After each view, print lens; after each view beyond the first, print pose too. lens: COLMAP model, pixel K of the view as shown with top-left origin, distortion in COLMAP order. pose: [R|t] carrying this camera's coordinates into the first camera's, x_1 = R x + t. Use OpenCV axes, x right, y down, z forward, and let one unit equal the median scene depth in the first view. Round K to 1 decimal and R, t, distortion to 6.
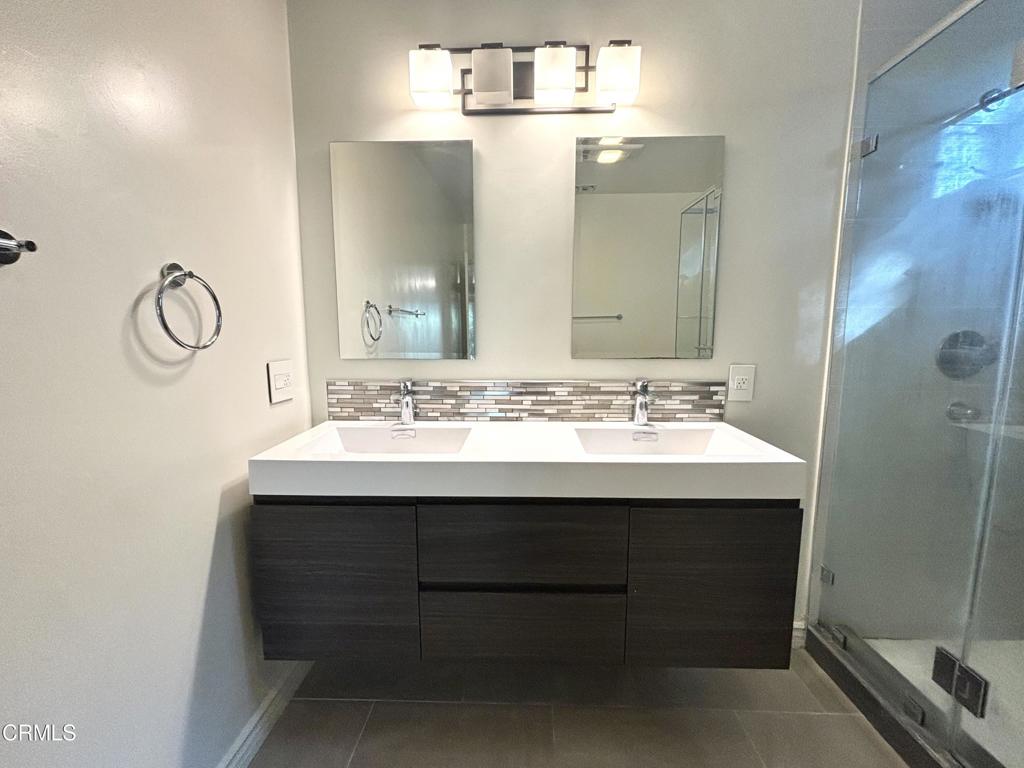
lens RADIAL K [[407.4, 0, 510.8], [0, 407.4, 381.8], [0, 0, 1]] dist [-0.000655, -0.000275]
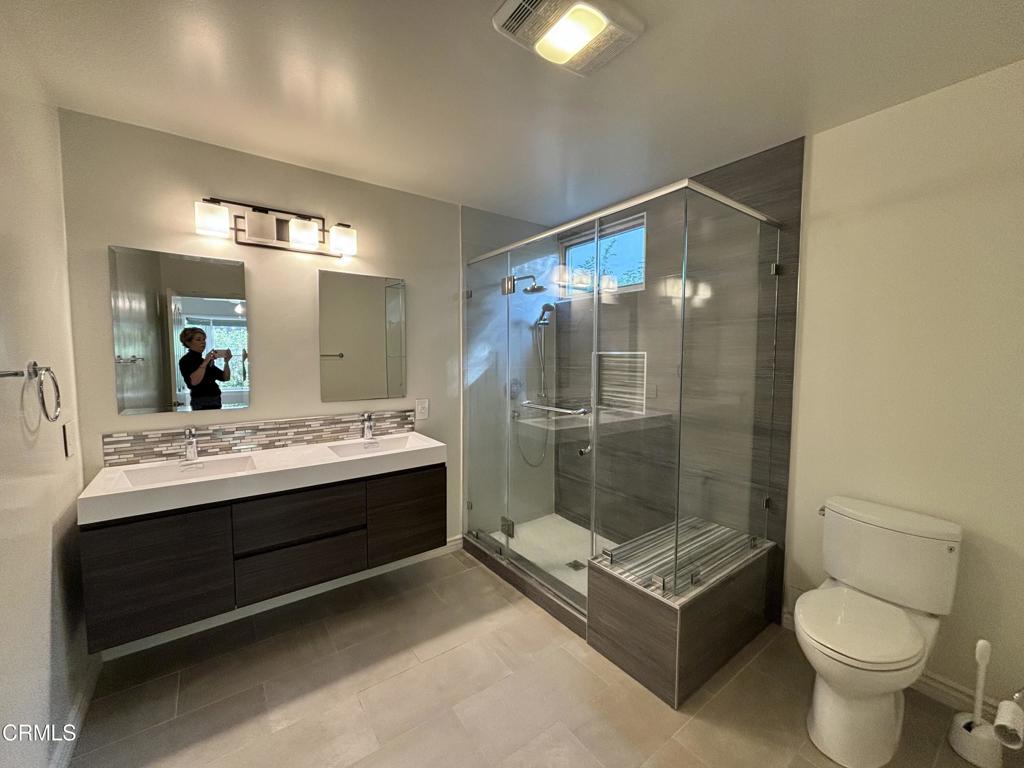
lens RADIAL K [[411.7, 0, 515.9], [0, 411.7, 382.2], [0, 0, 1]] dist [-0.000143, -0.000279]
pose [[0.781113, -0.036160, 0.623342, -0.255643], [0.070568, 0.997038, -0.030591, -0.033731], [-0.620389, 0.067884, 0.781351, -0.721713]]
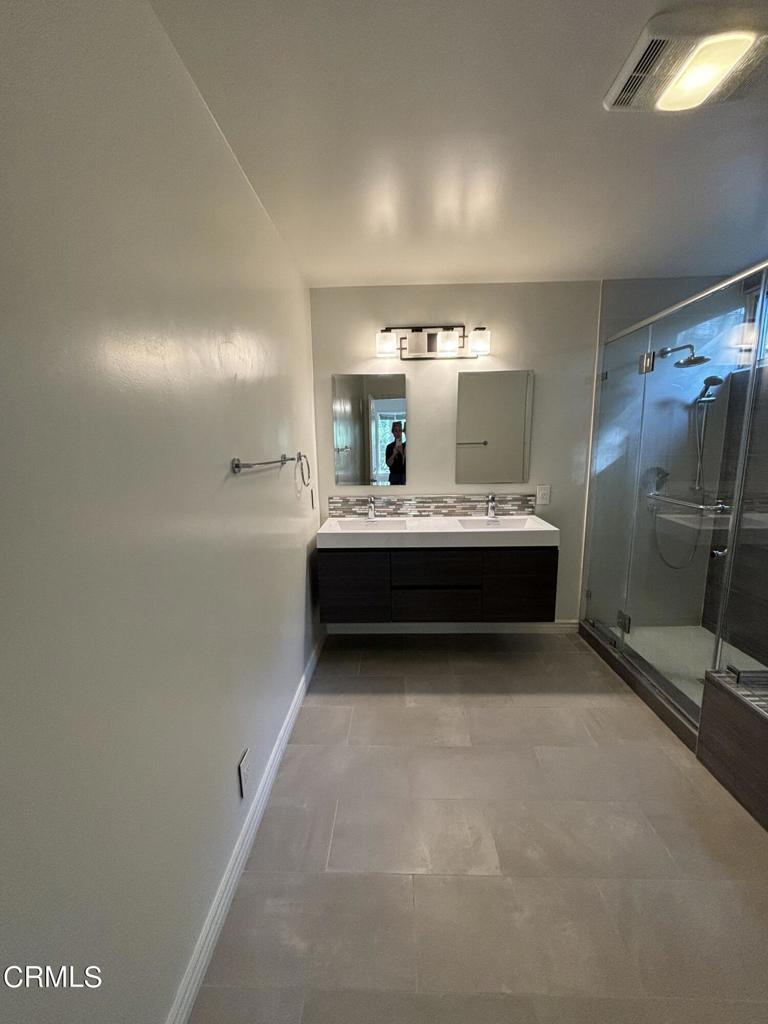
lens RADIAL K [[407.4, 0, 383.3], [0, 407.4, 518.3], [0, 0, 1]] dist [-0.000655, -0.000275]
pose [[0.999875, -0.015303, 0.004073, -0.205518], [0.015018, 0.997924, 0.062633, -0.019702], [-0.005023, -0.062564, 0.998028, -0.941392]]
